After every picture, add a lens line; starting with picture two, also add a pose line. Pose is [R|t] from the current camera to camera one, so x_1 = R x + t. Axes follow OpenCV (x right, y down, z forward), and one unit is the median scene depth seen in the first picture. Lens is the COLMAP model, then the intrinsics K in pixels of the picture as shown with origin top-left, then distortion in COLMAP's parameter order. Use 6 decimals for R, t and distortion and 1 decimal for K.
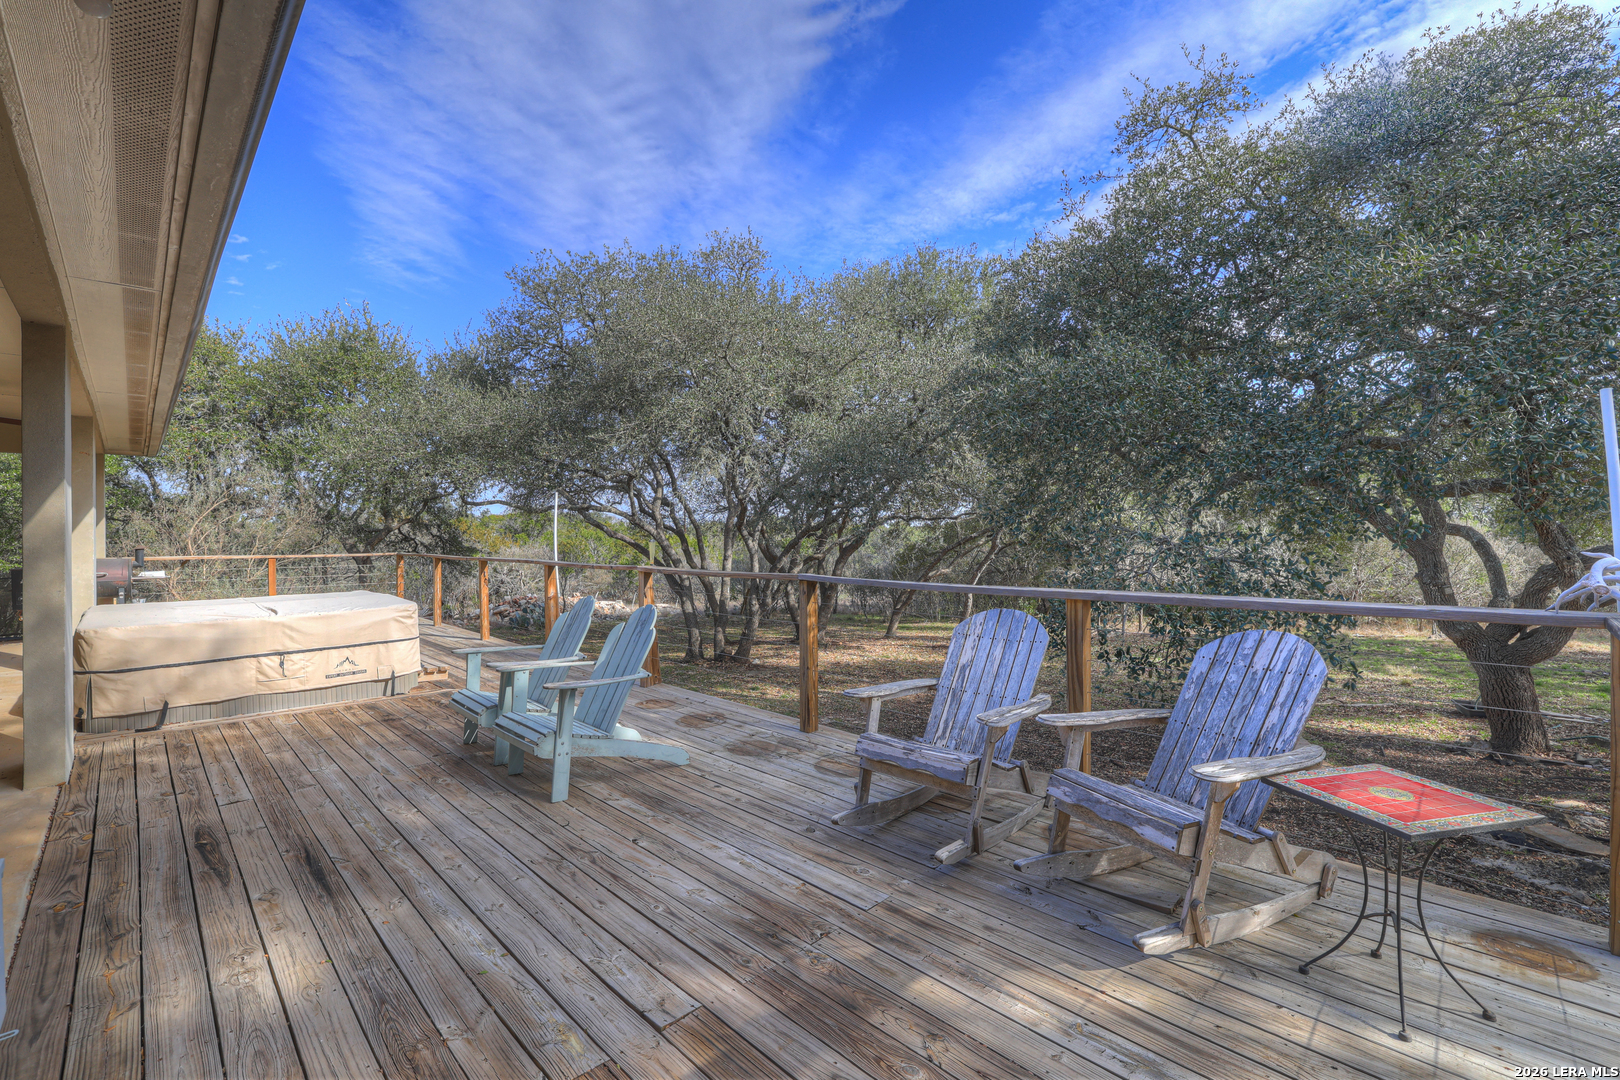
lens RADIAL K [[695.8, 0, 801.6], [0, 695.8, 542.1], [0, 0, 1]] dist [-0.046959, 0.019140]
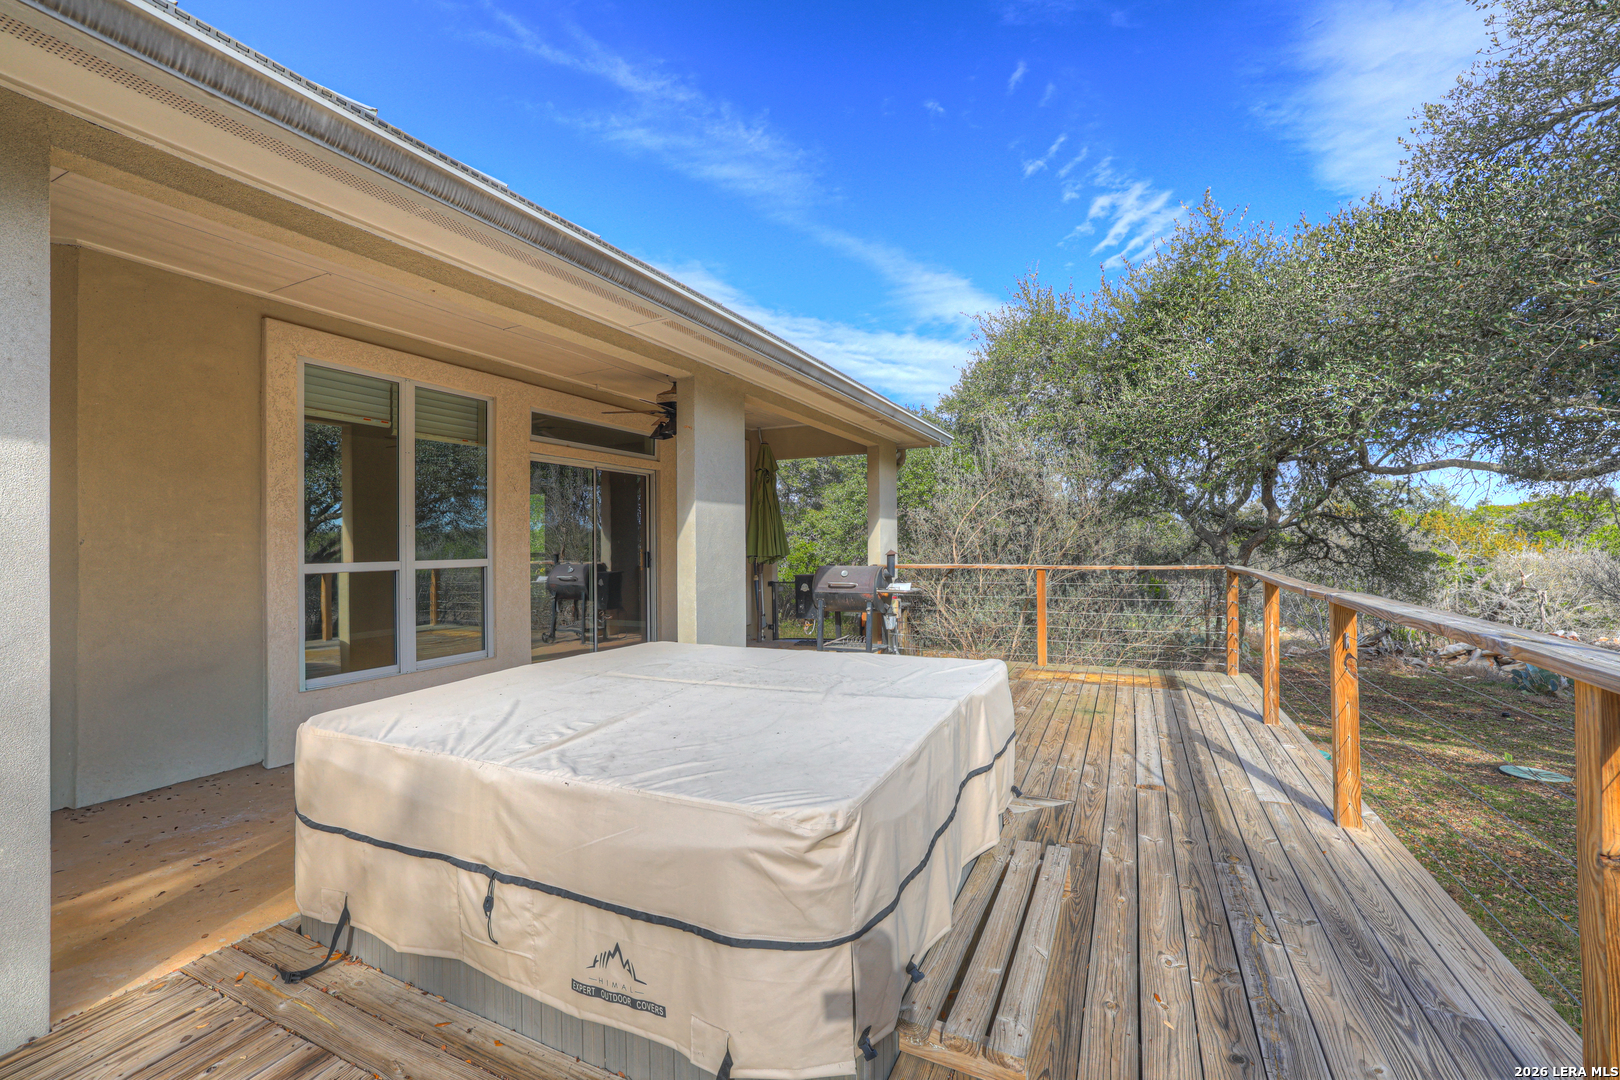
lens RADIAL K [[695.8, 0, 801.6], [0, 695.8, 542.1], [0, 0, 1]] dist [-0.046959, 0.019140]
pose [[0.339775, -0.003251, -0.940501, -0.411077], [0.001666, 0.999995, -0.002855, -0.006093], [0.940505, -0.000597, 0.339779, 1.121876]]
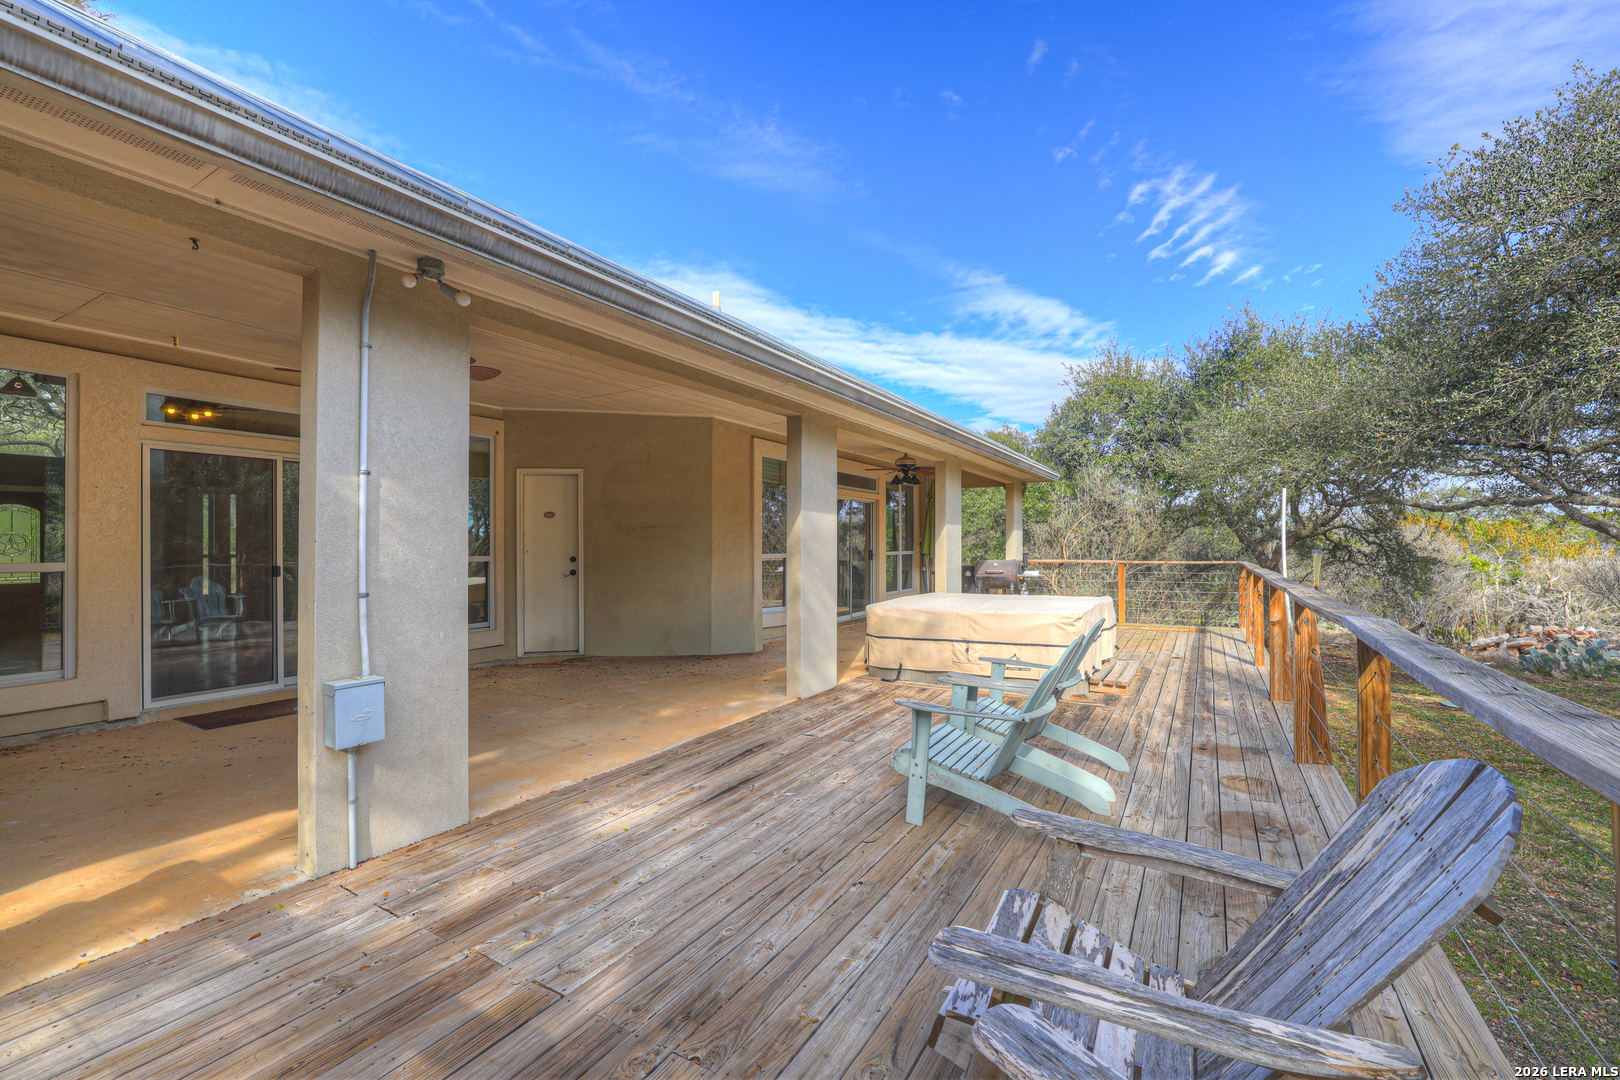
lens RADIAL K [[695.8, 0, 801.6], [0, 695.8, 542.1], [0, 0, 1]] dist [-0.046959, 0.019140]
pose [[0.254877, -0.001017, -0.966973, 0.385686], [-0.008086, 0.999962, -0.003183, -0.007330], [0.966940, 0.008630, 0.254859, 0.433304]]
